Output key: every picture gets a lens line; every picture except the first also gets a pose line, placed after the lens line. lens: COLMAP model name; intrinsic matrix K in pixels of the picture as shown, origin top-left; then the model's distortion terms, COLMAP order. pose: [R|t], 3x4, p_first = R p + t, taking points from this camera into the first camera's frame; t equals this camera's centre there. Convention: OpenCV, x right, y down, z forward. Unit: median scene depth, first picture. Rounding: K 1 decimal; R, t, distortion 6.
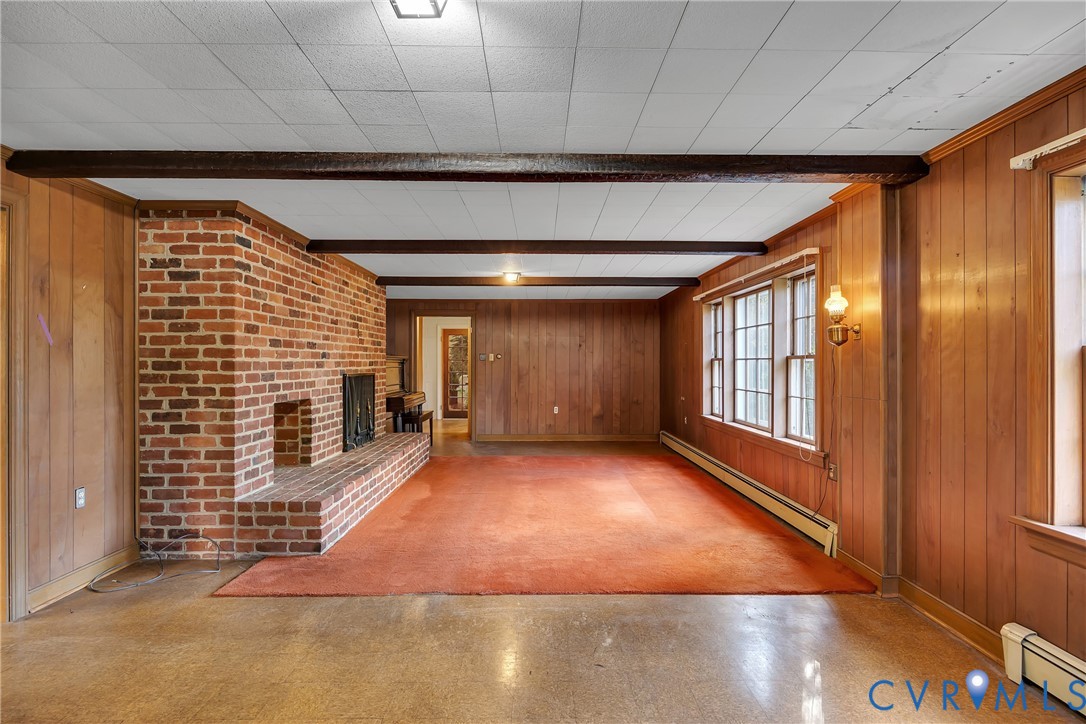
lens RADIAL K [[539.1, 0, 559.6], [0, 539.1, 363.7], [0, 0, 1]] dist [-0.009479, 0.001686]
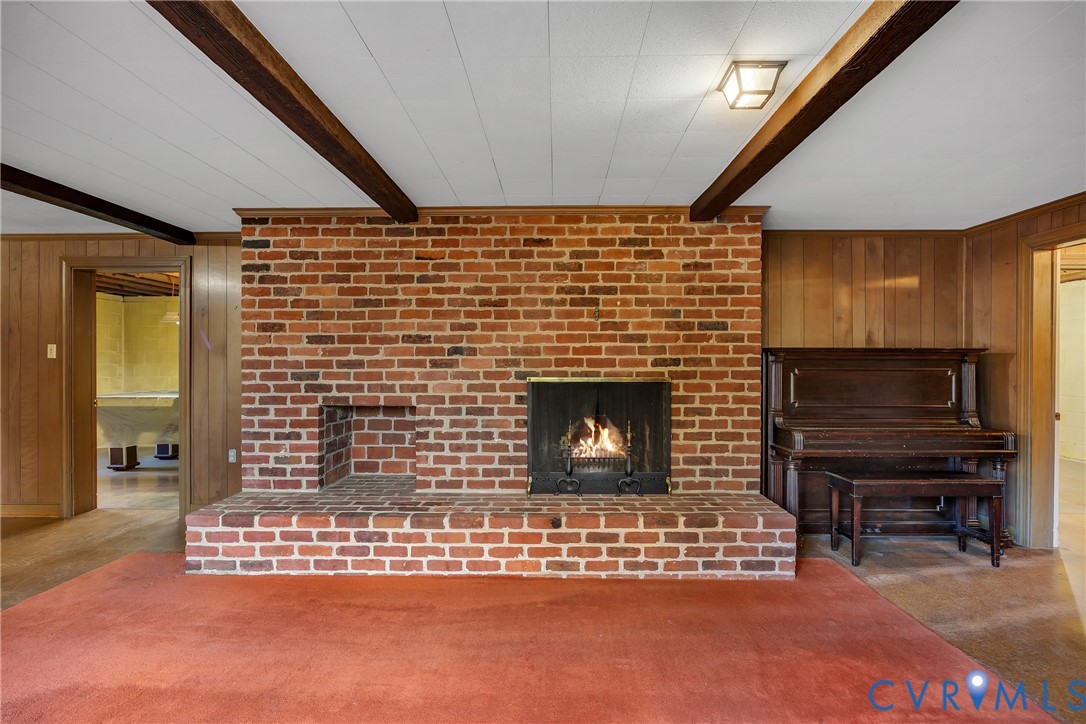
lens RADIAL K [[539.1, 0, 544.5], [0, 539.1, 361.3], [0, 0, 1]] dist [-0.009479, 0.001686]
pose [[-0.053042, 0.000917, -0.998592, 0.402733], [-0.001457, 0.999998, 0.000995, -0.003190], [0.998591, 0.001508, -0.053040, 1.561541]]
